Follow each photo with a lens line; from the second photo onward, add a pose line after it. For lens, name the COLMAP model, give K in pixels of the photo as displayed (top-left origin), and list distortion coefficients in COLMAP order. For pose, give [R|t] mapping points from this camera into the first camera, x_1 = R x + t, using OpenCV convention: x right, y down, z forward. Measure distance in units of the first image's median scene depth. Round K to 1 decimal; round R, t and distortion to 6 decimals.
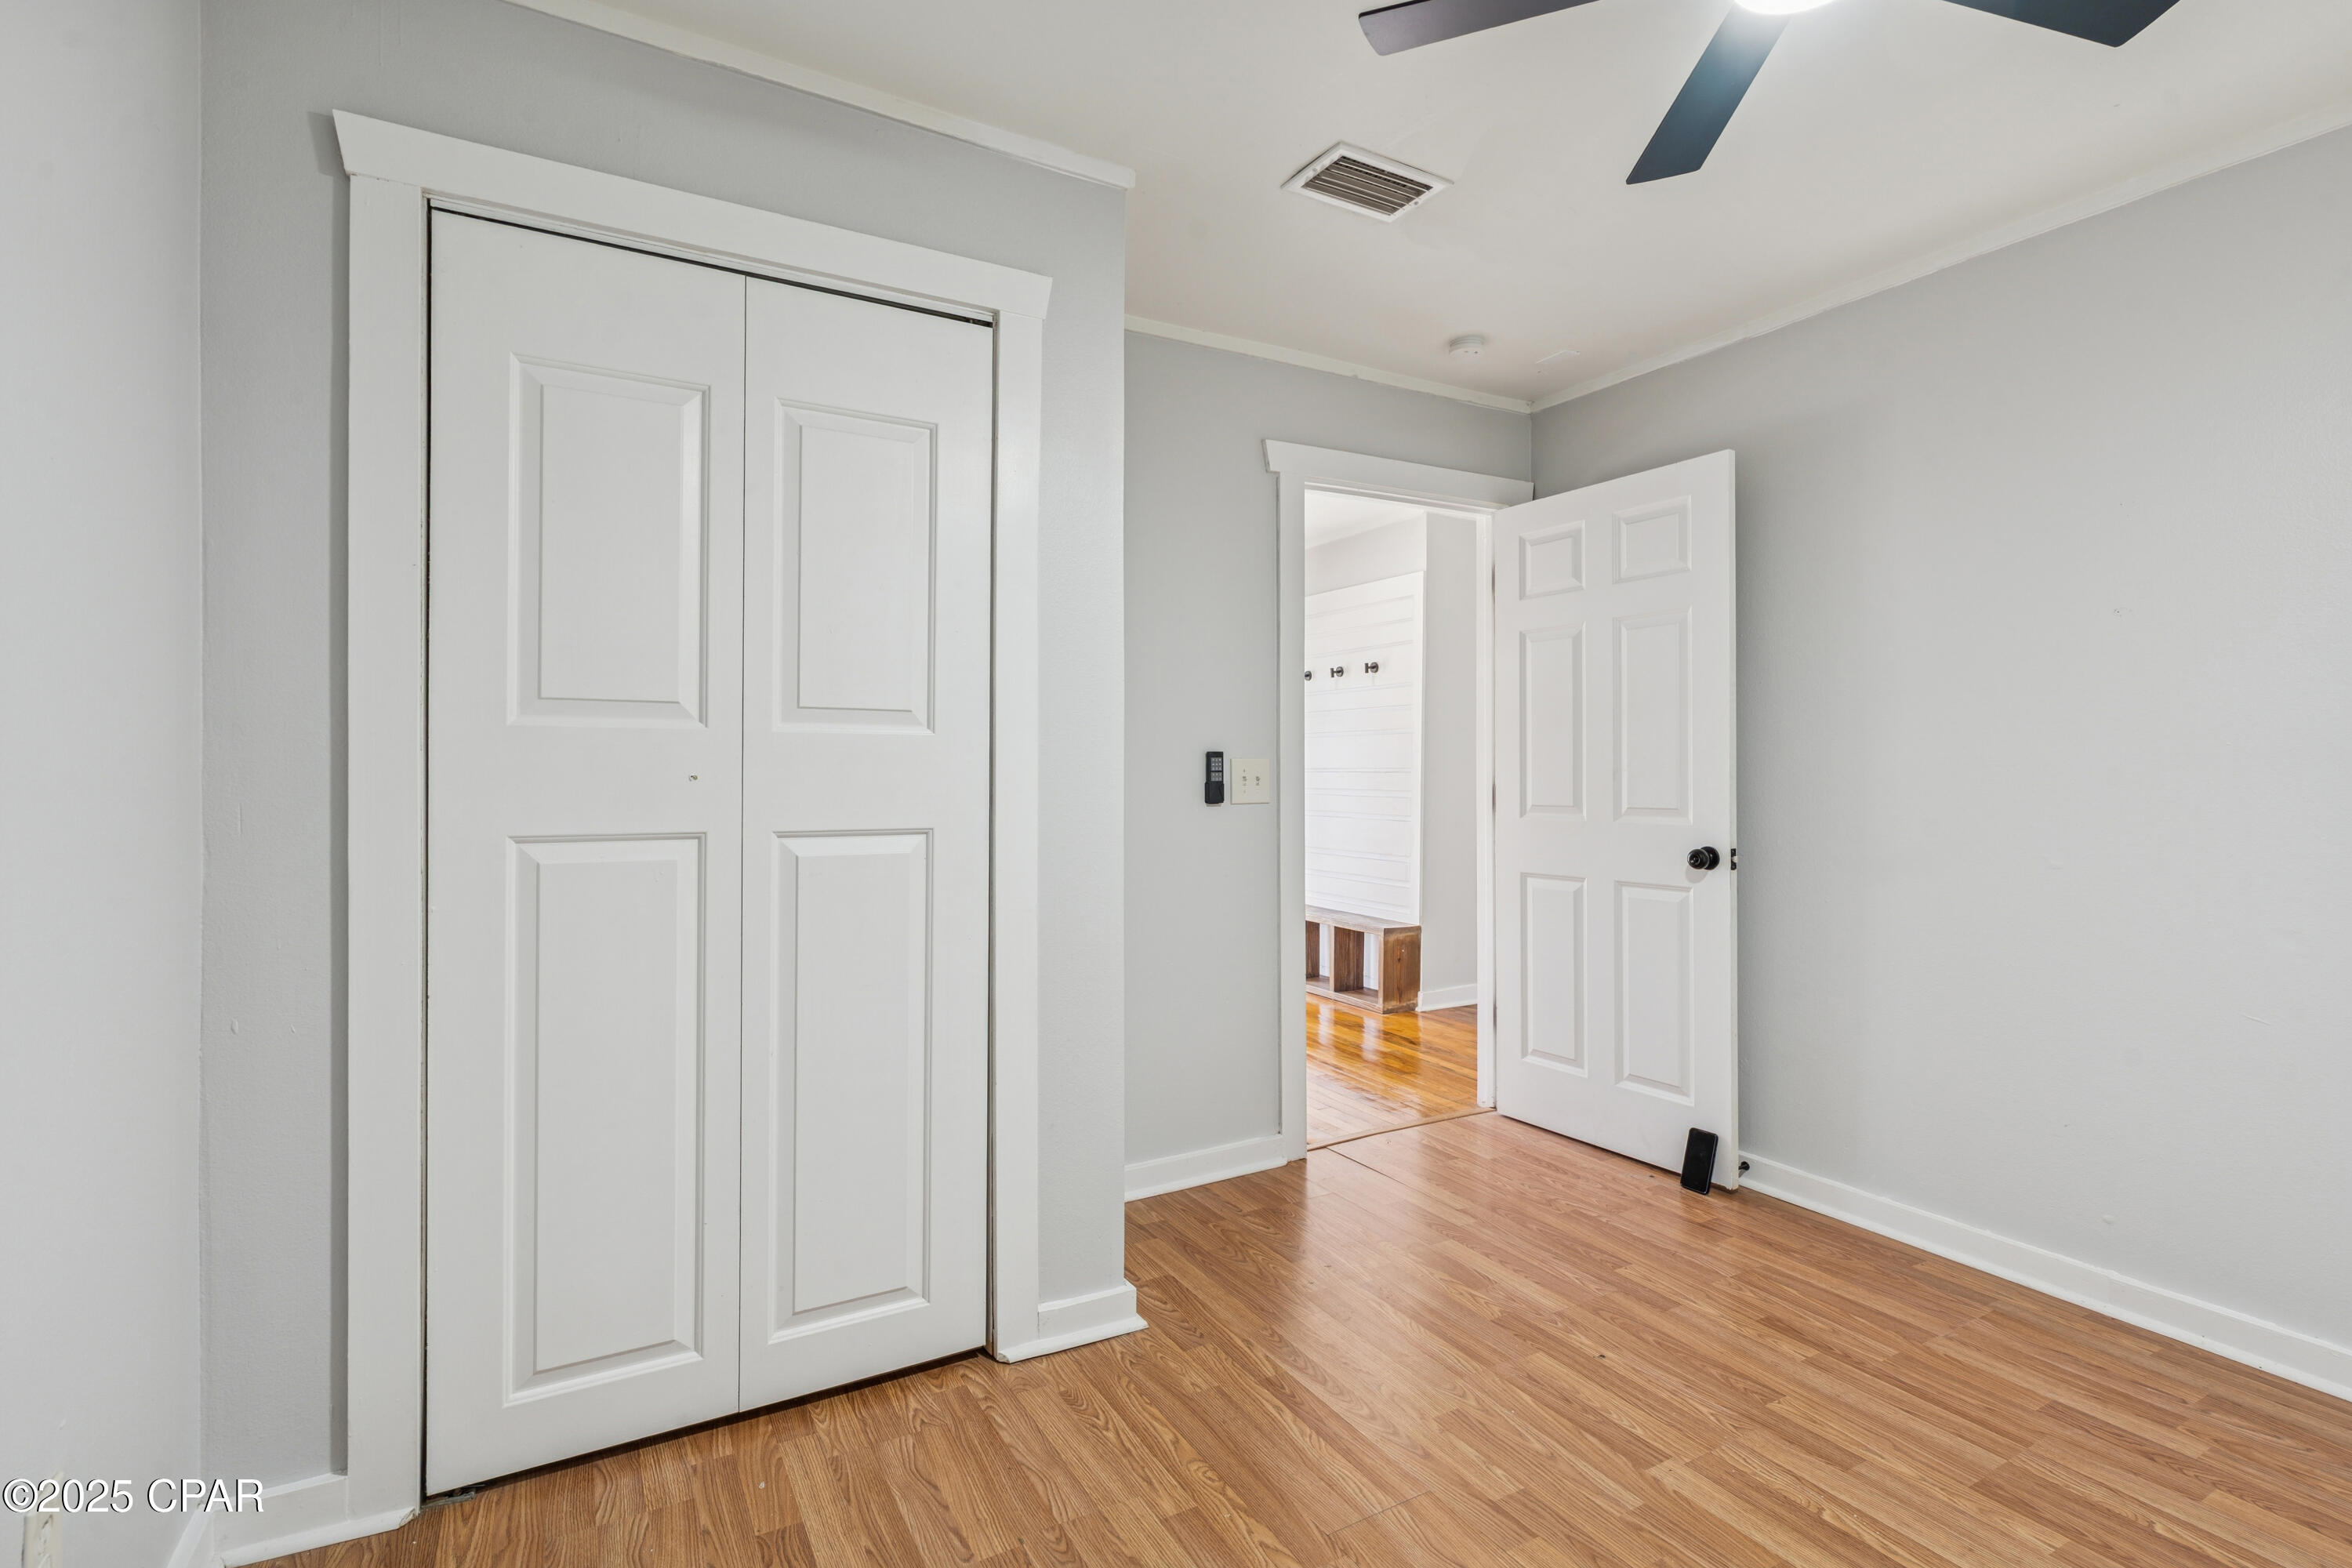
lens RADIAL K [[1074.0, 0, 1176.0], [0, 1074.0, 784.0], [0, 0, 1]] dist [-0.000833, 0.003652]
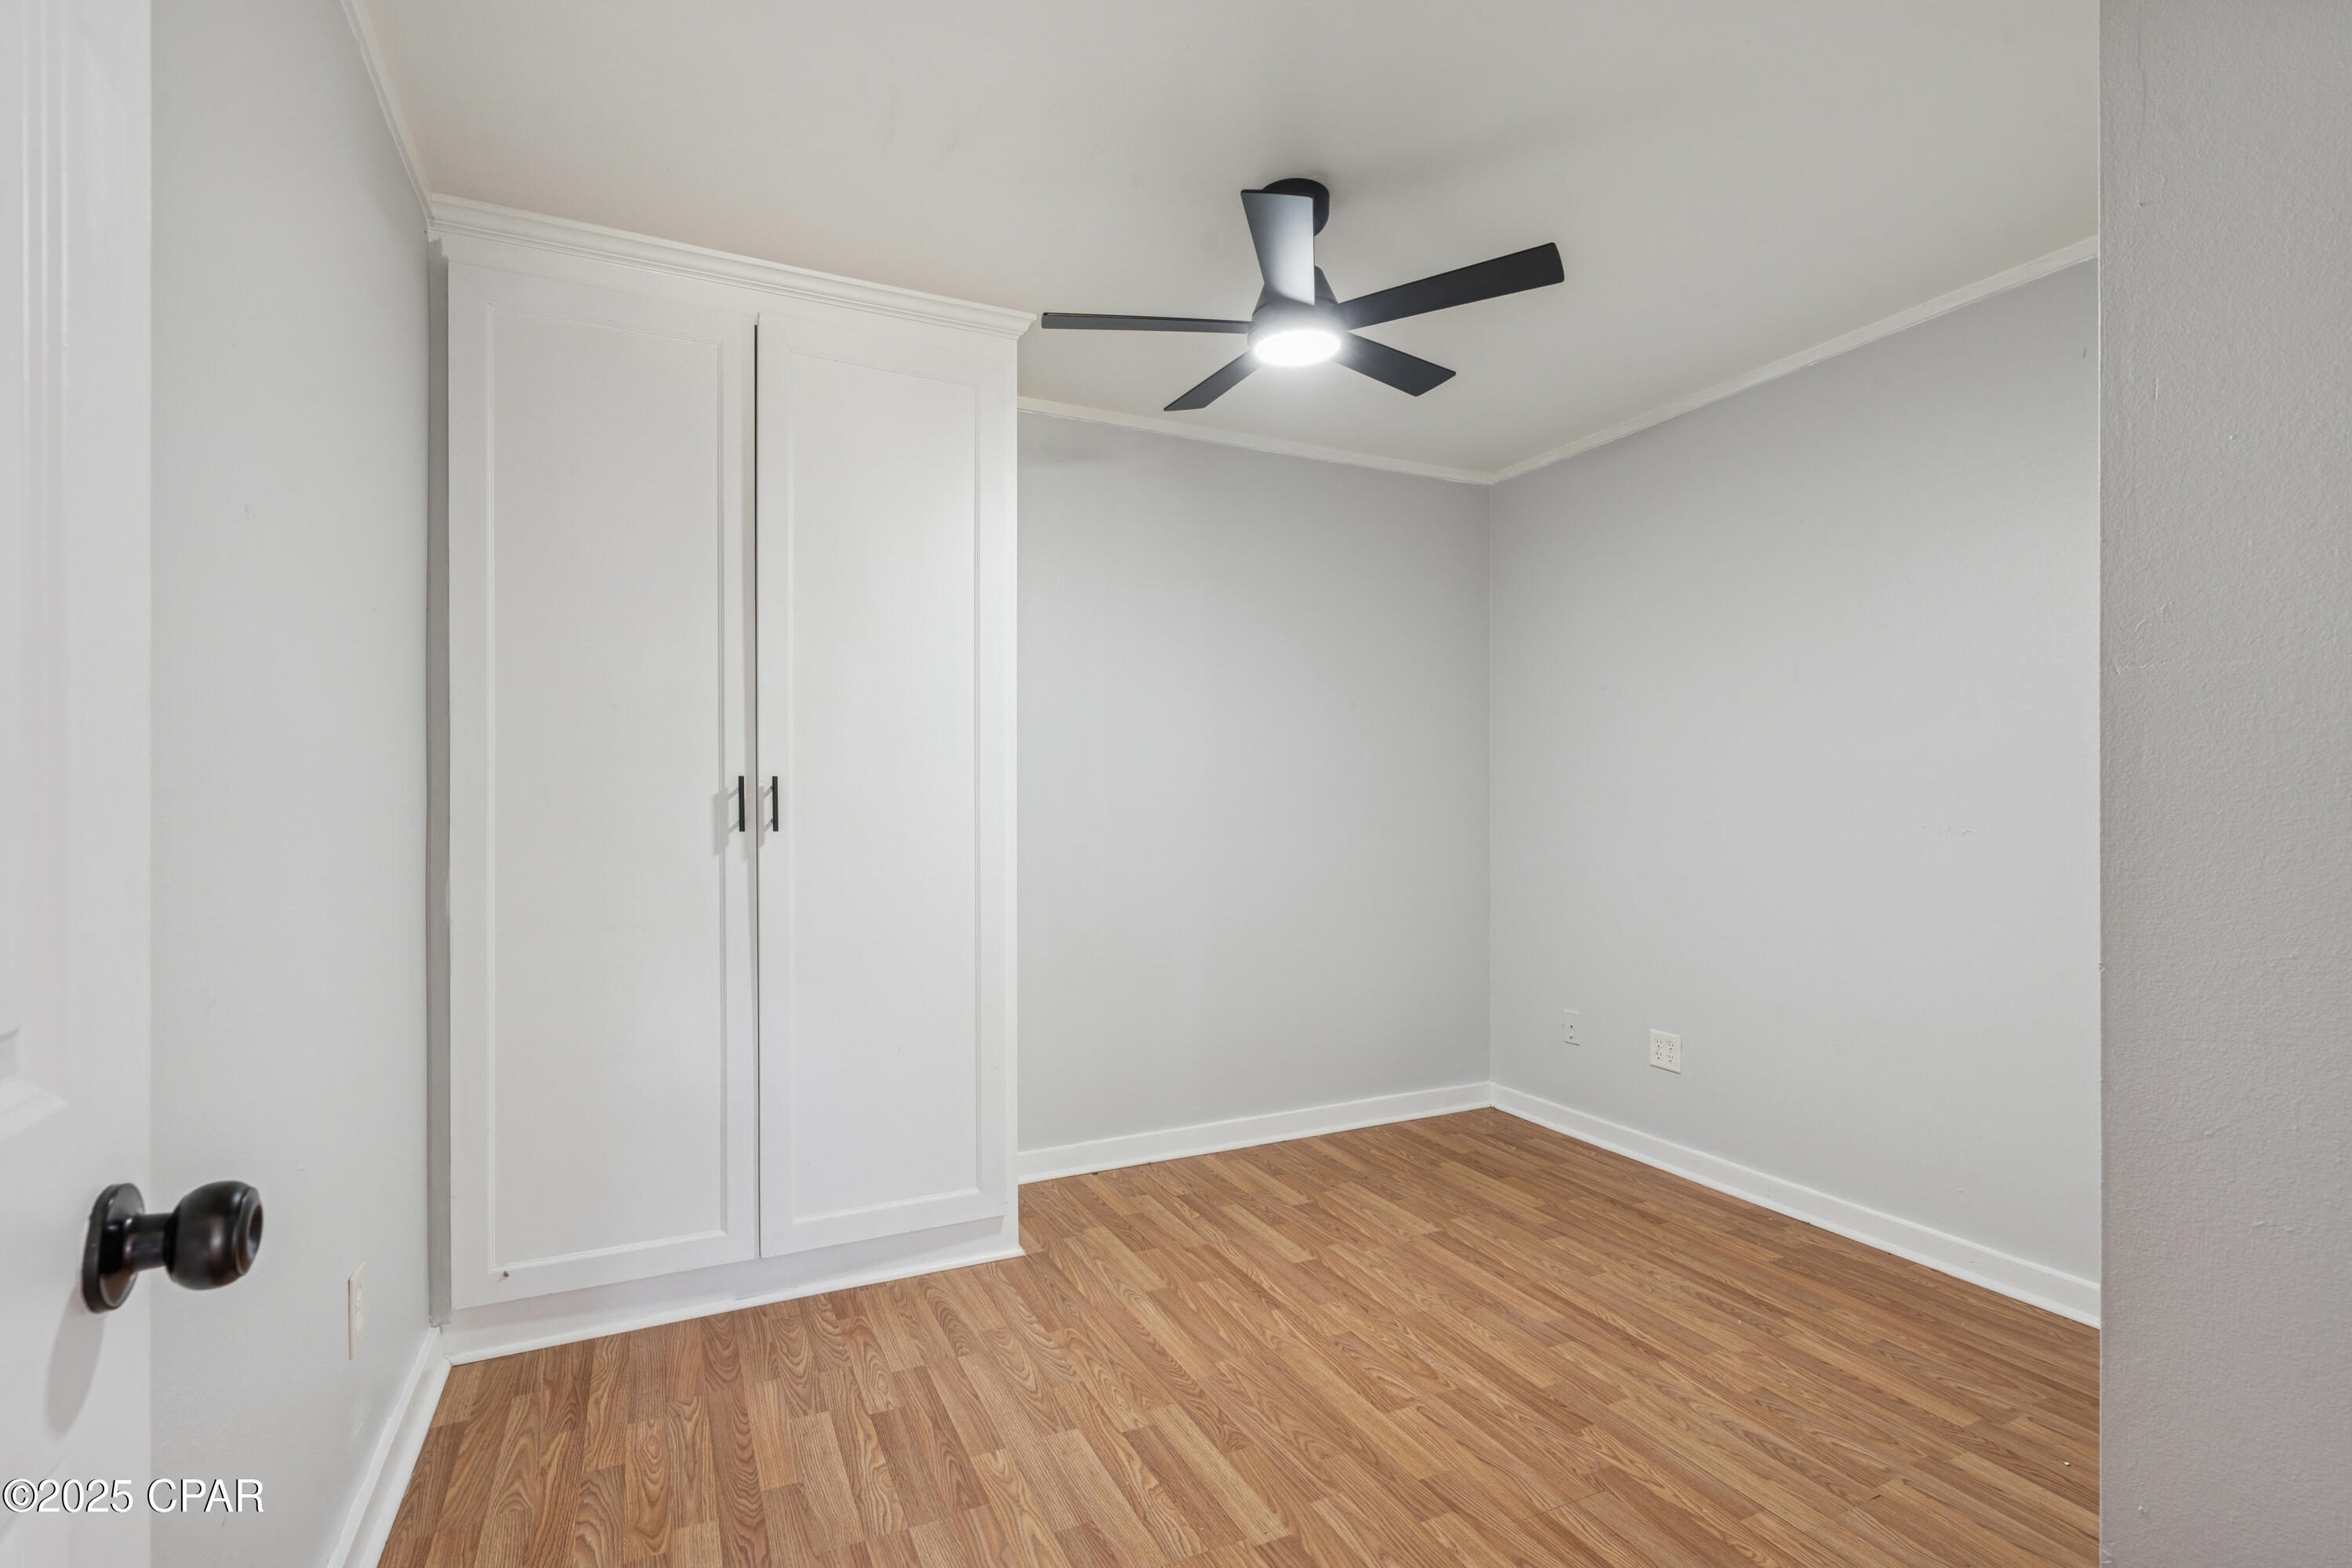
lens RADIAL K [[1074.0, 0, 1176.0], [0, 1074.0, 784.0], [0, 0, 1]] dist [-0.000833, 0.003652]
pose [[-0.998077, -0.006557, 0.061639, 0.505498], [-0.007116, 0.999935, -0.008859, -0.036086], [-0.061577, -0.009281, -0.998059, 2.070212]]
